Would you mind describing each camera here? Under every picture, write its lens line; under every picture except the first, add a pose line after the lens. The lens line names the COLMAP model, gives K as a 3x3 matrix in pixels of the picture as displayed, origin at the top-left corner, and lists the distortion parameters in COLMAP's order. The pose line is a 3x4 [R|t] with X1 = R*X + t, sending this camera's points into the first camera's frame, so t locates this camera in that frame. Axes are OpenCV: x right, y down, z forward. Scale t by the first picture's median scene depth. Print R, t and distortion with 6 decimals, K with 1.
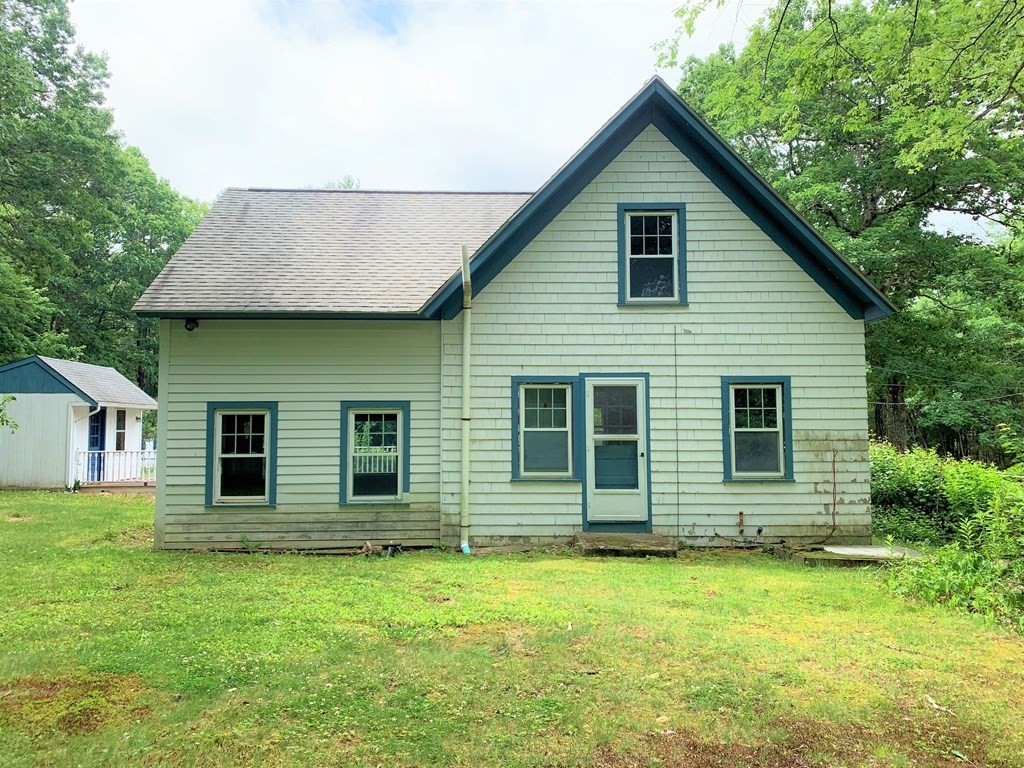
lens RADIAL K [[781.4, 0, 512.0], [0, 781.4, 384.0], [0, 0, 1]] dist [0.196047, -0.516878]
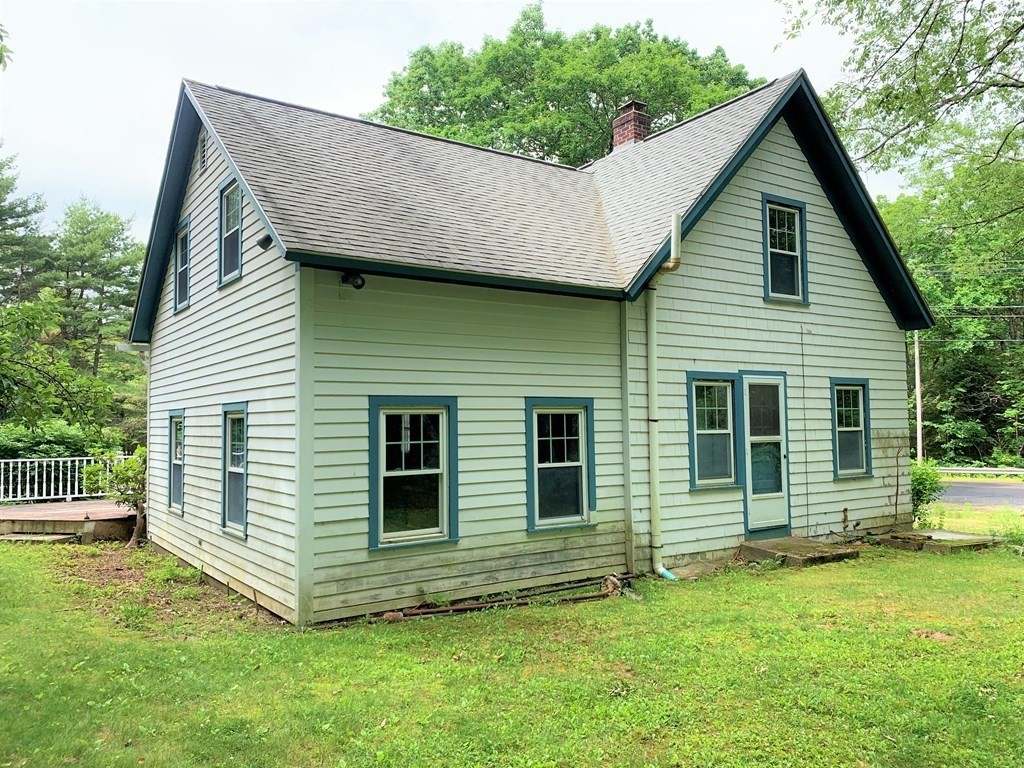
lens RADIAL K [[781.4, 0, 512.0], [0, 781.4, 384.0], [0, 0, 1]] dist [0.196047, -0.516878]
pose [[0.836144, 0.020741, 0.548117, -0.649916], [-0.020134, 0.999772, -0.007117, 0.014785], [-0.548140, -0.005085, 0.836371, 0.368801]]
